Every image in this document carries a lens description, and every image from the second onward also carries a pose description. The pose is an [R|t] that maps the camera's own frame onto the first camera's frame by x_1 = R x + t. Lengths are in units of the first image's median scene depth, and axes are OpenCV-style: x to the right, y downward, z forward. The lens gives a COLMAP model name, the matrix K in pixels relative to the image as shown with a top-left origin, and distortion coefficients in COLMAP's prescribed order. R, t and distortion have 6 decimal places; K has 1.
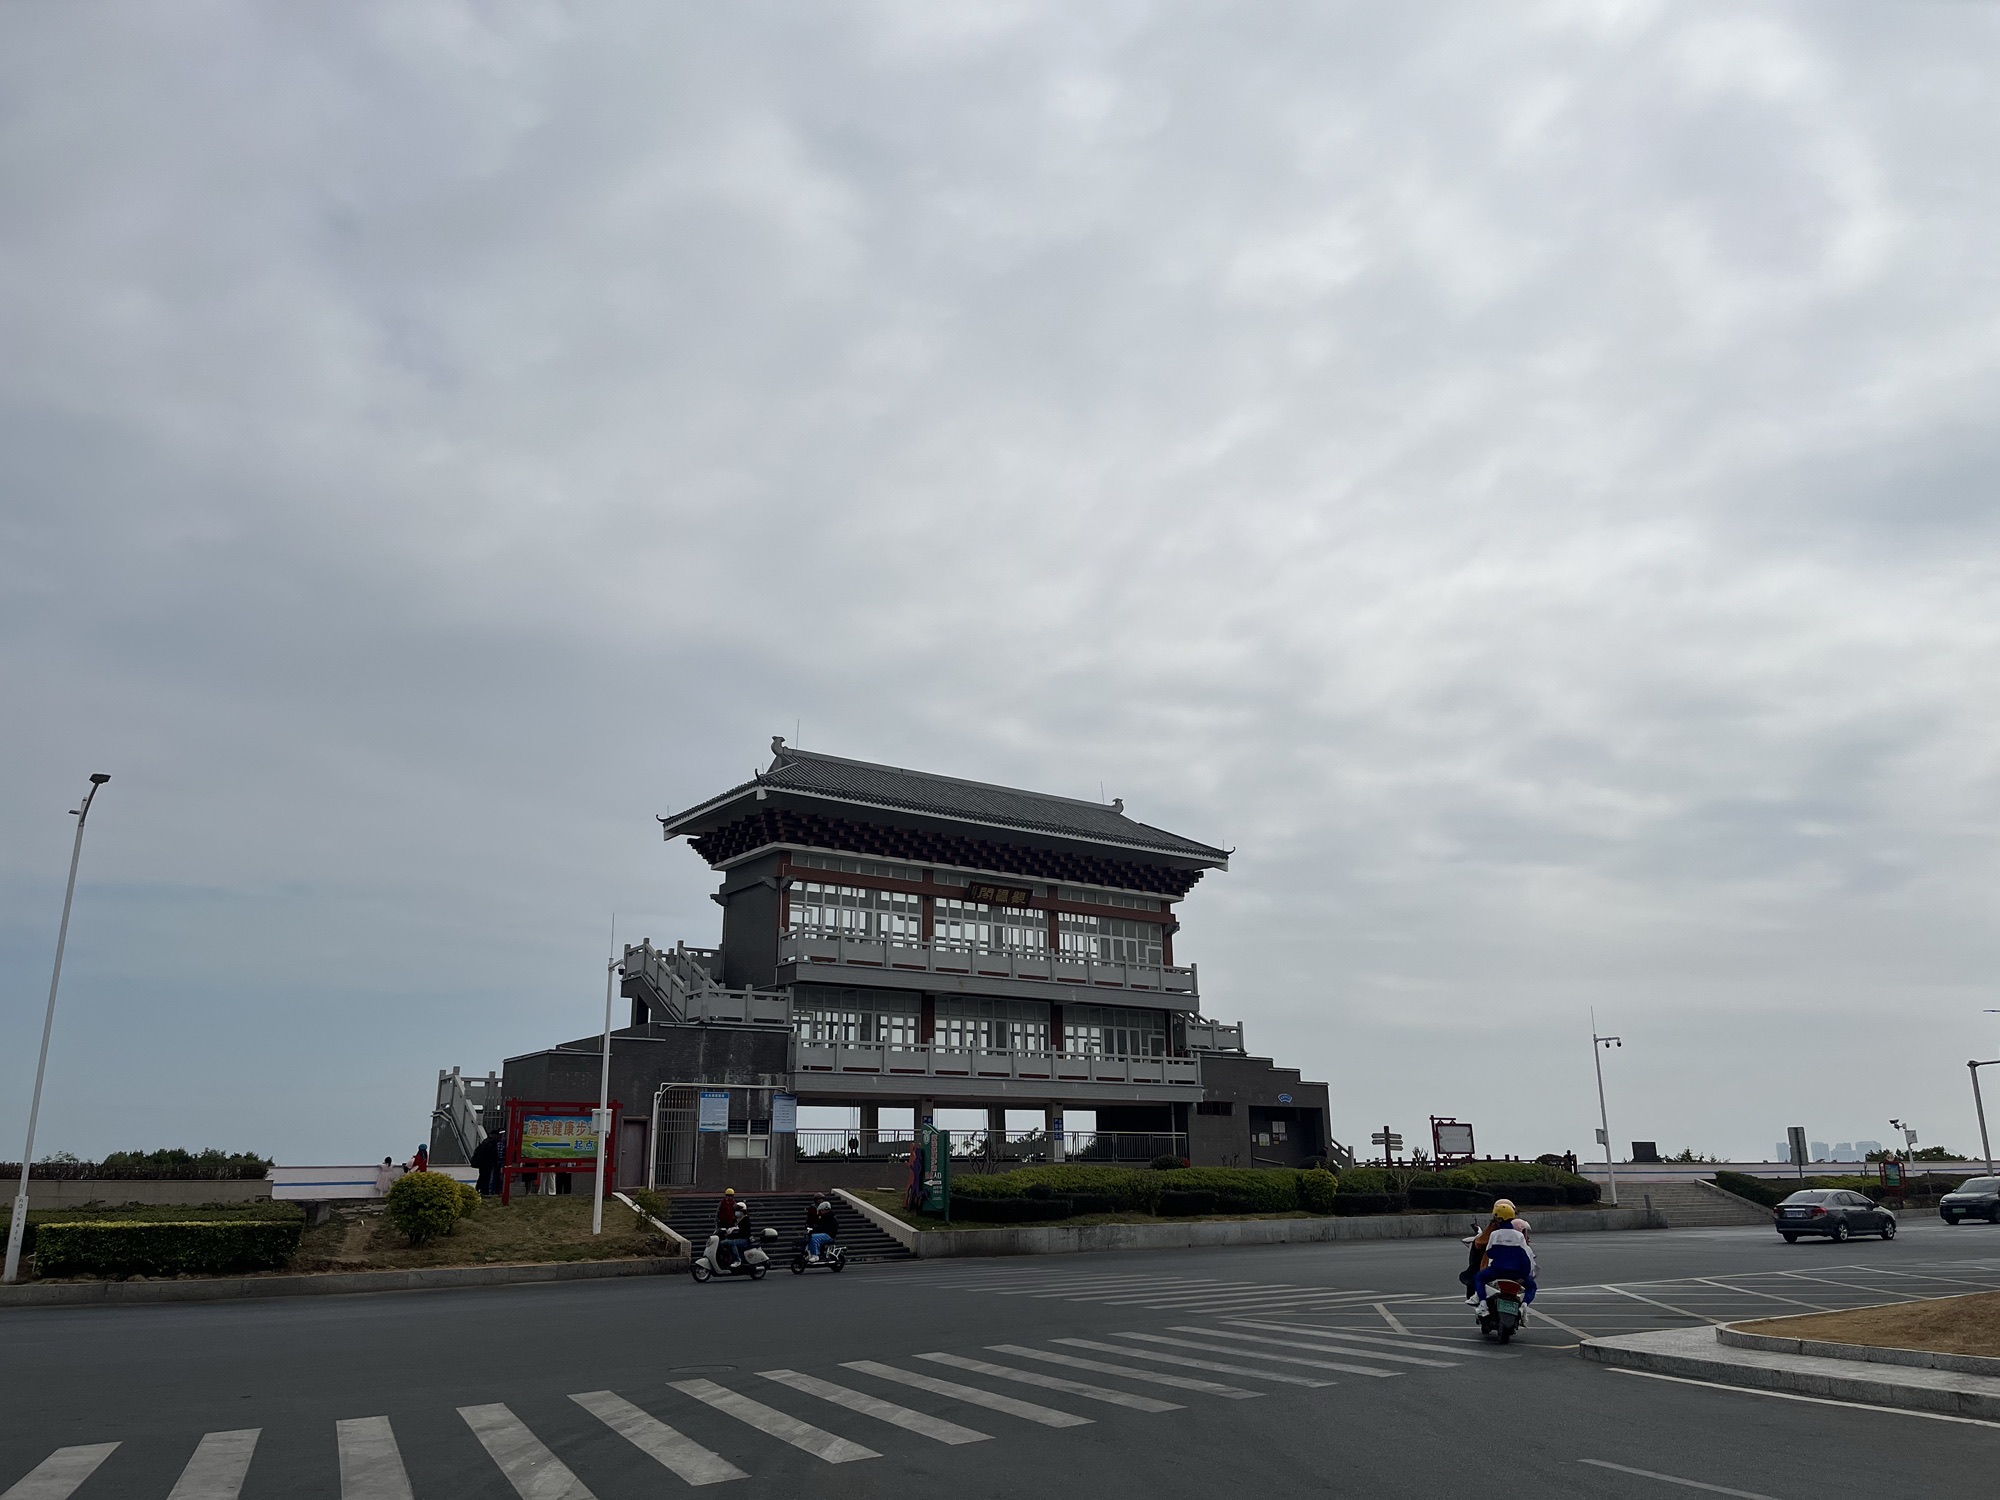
lens RADIAL K [[1517.7, 0, 1008.2], [0, 1517.7, 741.2], [0, 0, 1]] dist [0.091821, -0.019397]
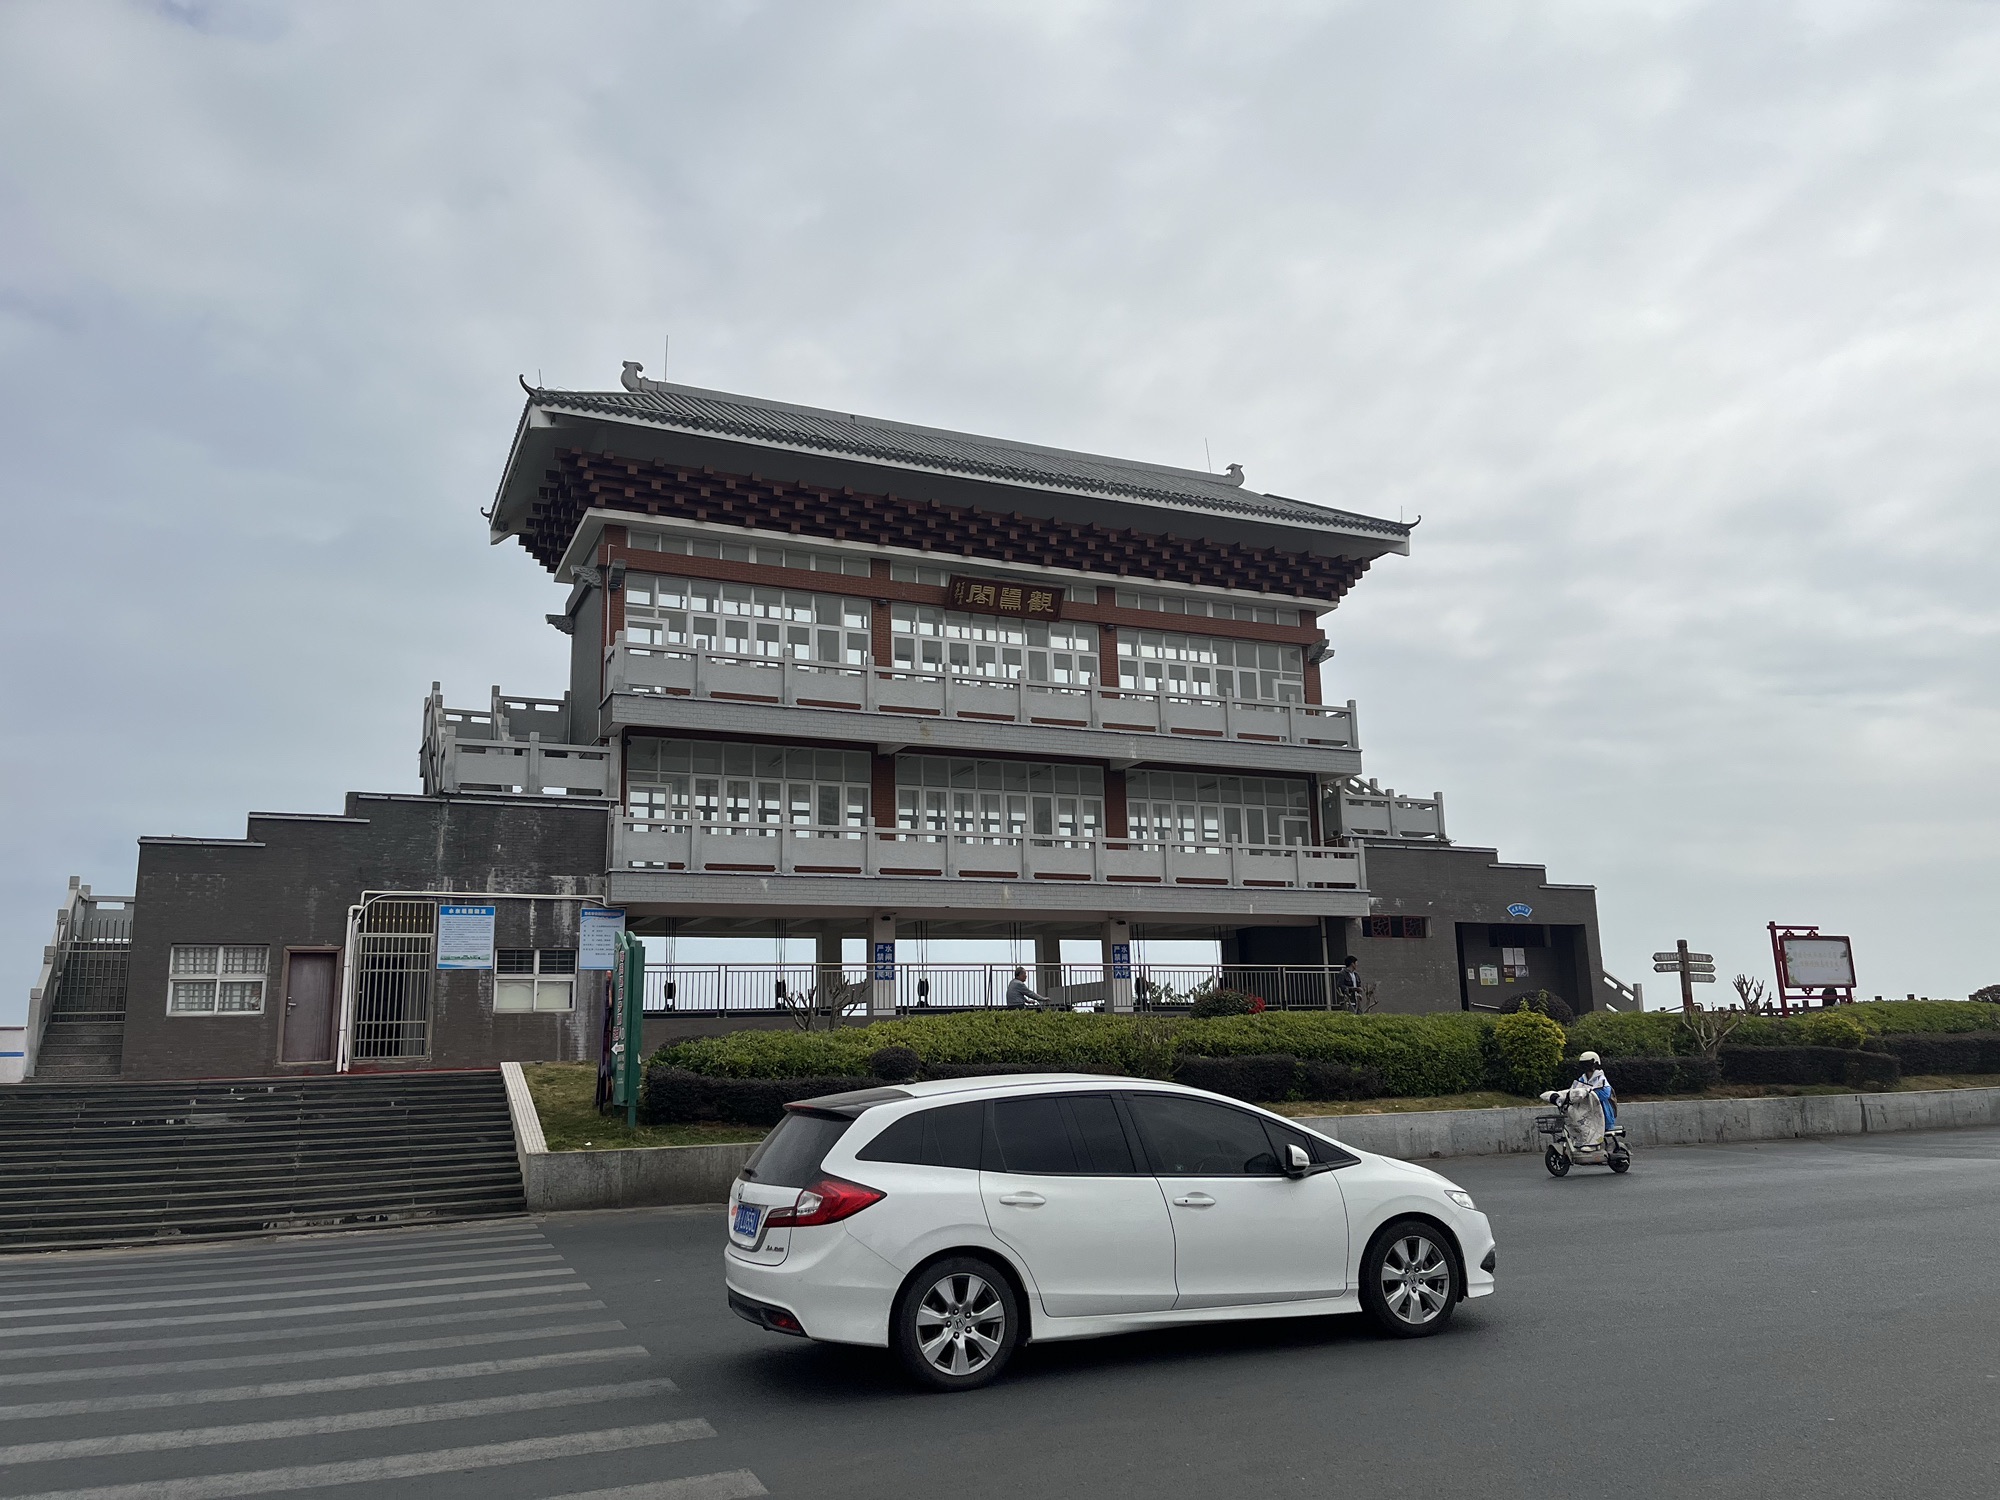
lens RADIAL K [[1517.7, 0, 1010.1], [0, 1517.7, 743.1], [0, 0, 1]] dist [0.091821, -0.019397]
pose [[0.977097, -0.052309, -0.206265, 0.122990], [0.069479, 0.994615, 0.076897, 0.114496], [0.201132, -0.089467, 0.975470, 0.392417]]
